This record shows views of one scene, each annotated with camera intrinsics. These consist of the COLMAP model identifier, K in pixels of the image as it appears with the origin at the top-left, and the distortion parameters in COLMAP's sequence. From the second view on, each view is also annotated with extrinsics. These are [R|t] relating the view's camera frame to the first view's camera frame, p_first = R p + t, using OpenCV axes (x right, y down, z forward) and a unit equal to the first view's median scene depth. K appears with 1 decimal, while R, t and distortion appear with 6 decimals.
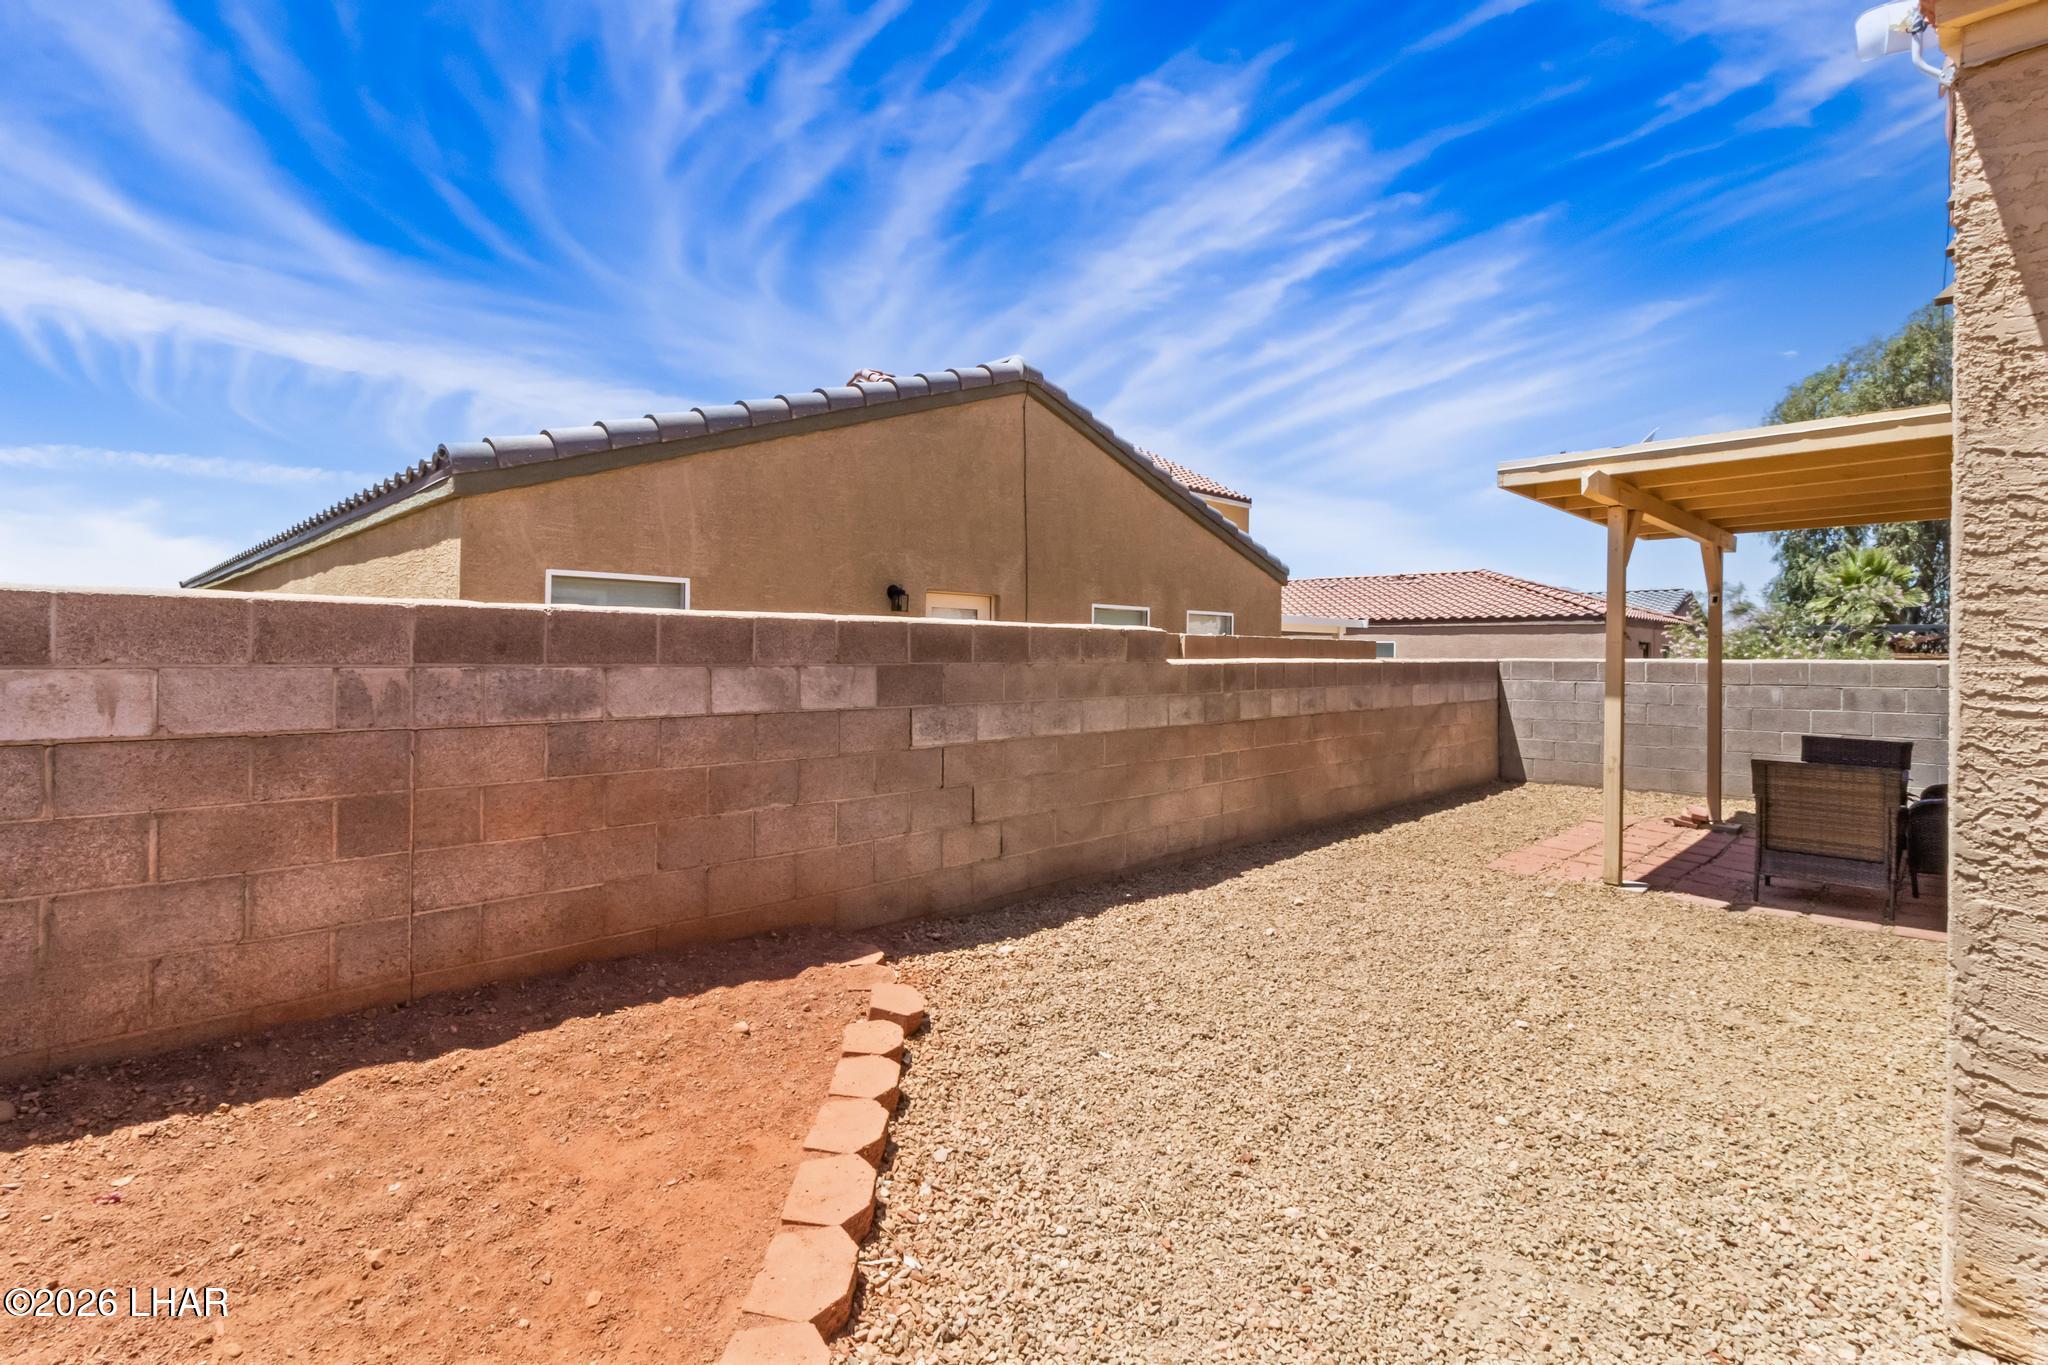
lens RADIAL K [[961.2, 0, 1024.1], [0, 961.2, 654.4], [0, 0, 1]] dist [0.000496, -0.000278]
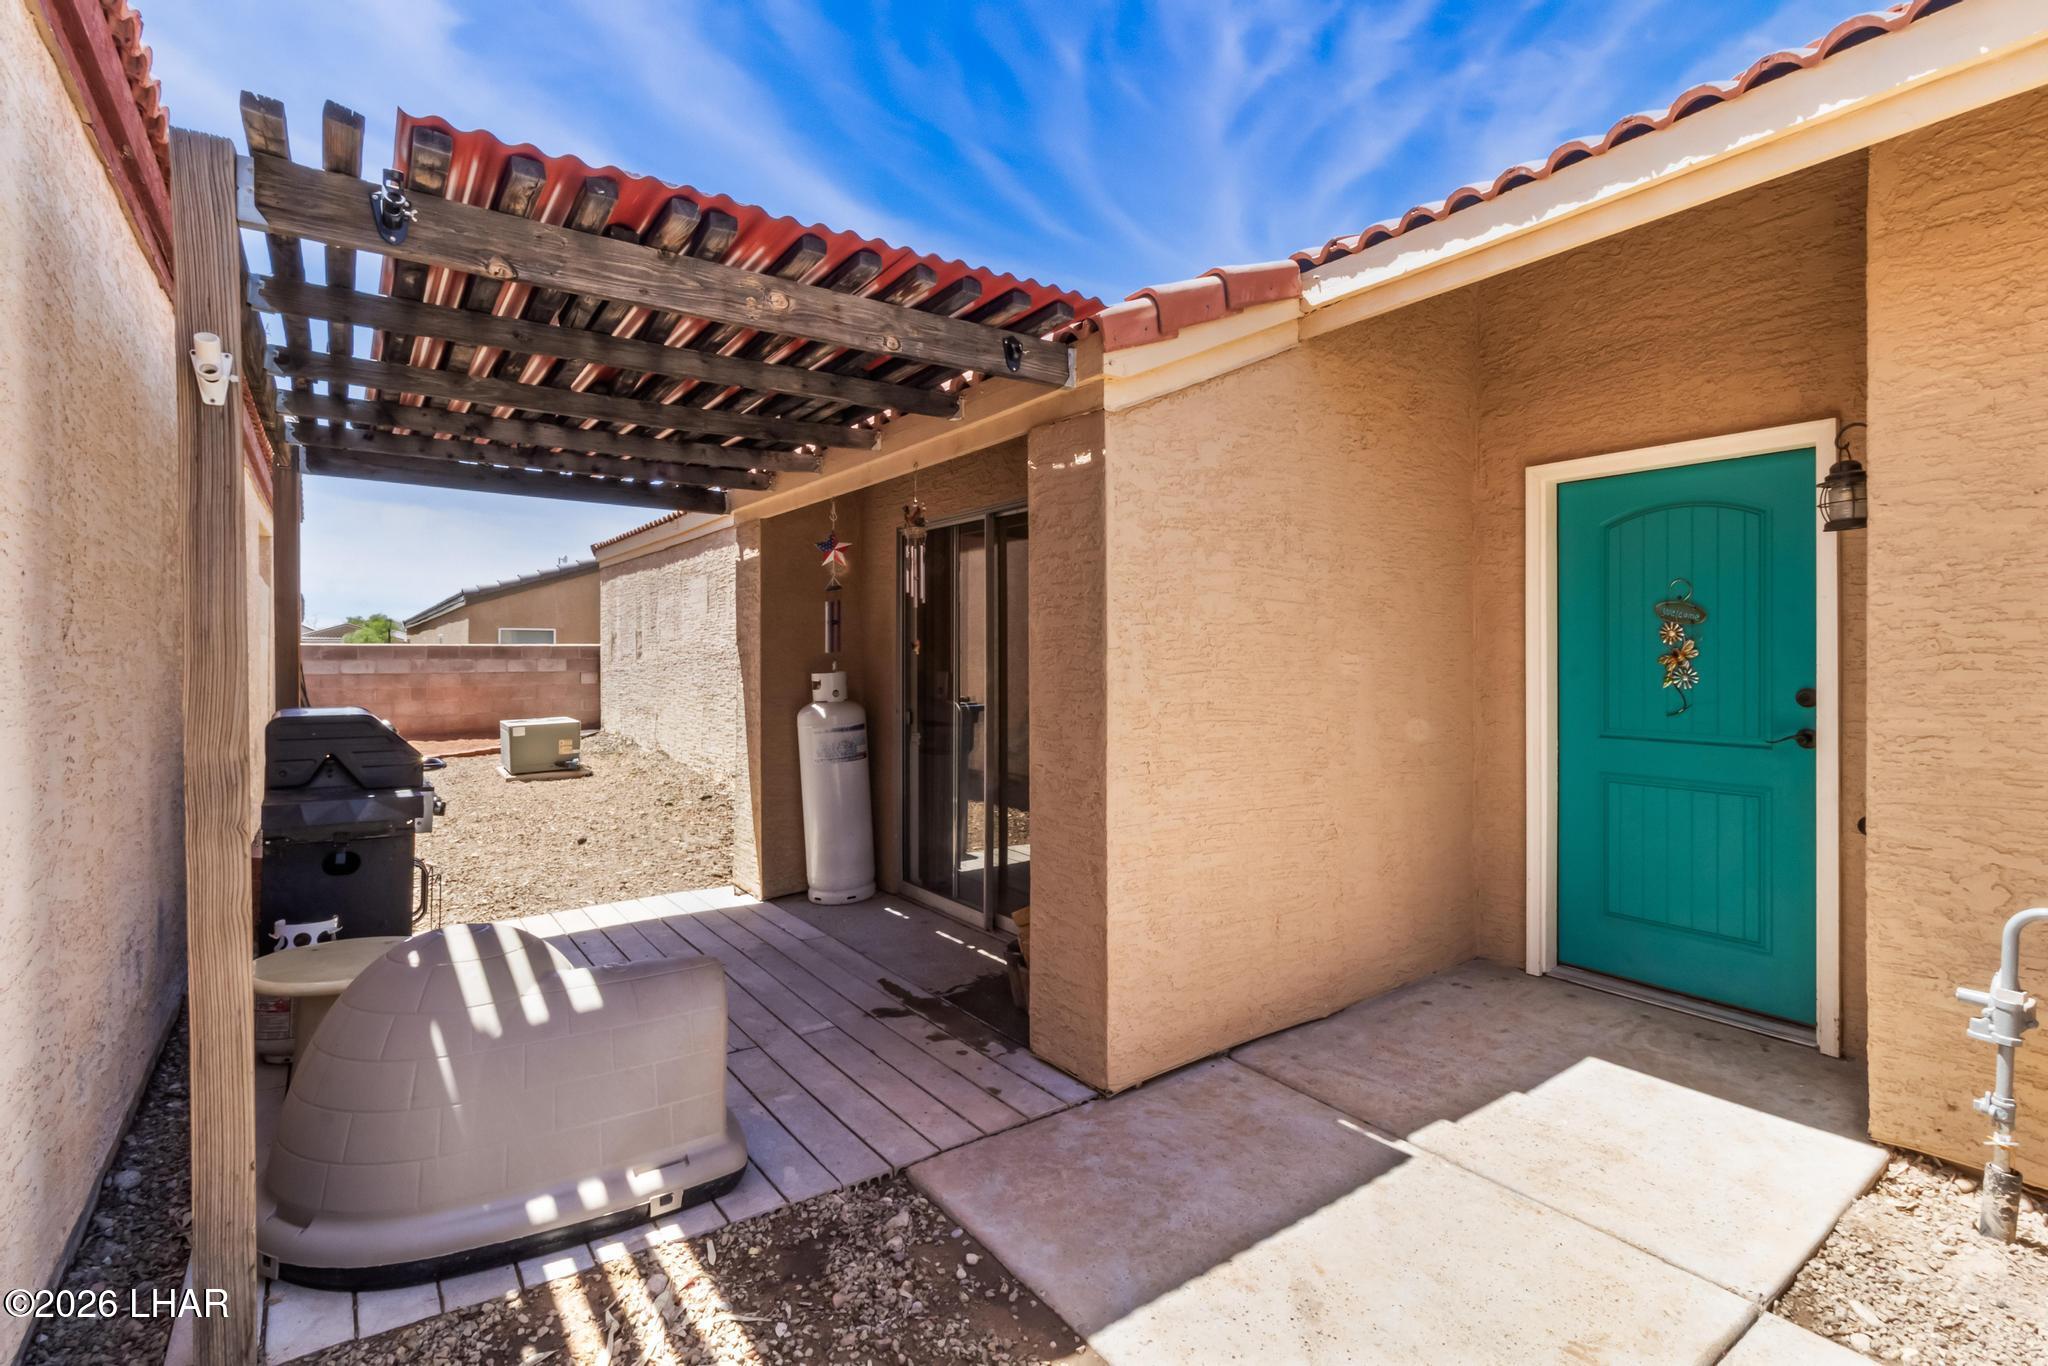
lens RADIAL K [[961.2, 0, 1024.1], [0, 961.2, 654.9], [0, 0, 1]] dist [0.000496, -0.000278]
pose [[0.986508, -0.016067, -0.162924, 2.431194], [0.015694, 0.999870, -0.003574, 0.042607], [0.162960, 0.000969, 0.986632, -2.539384]]
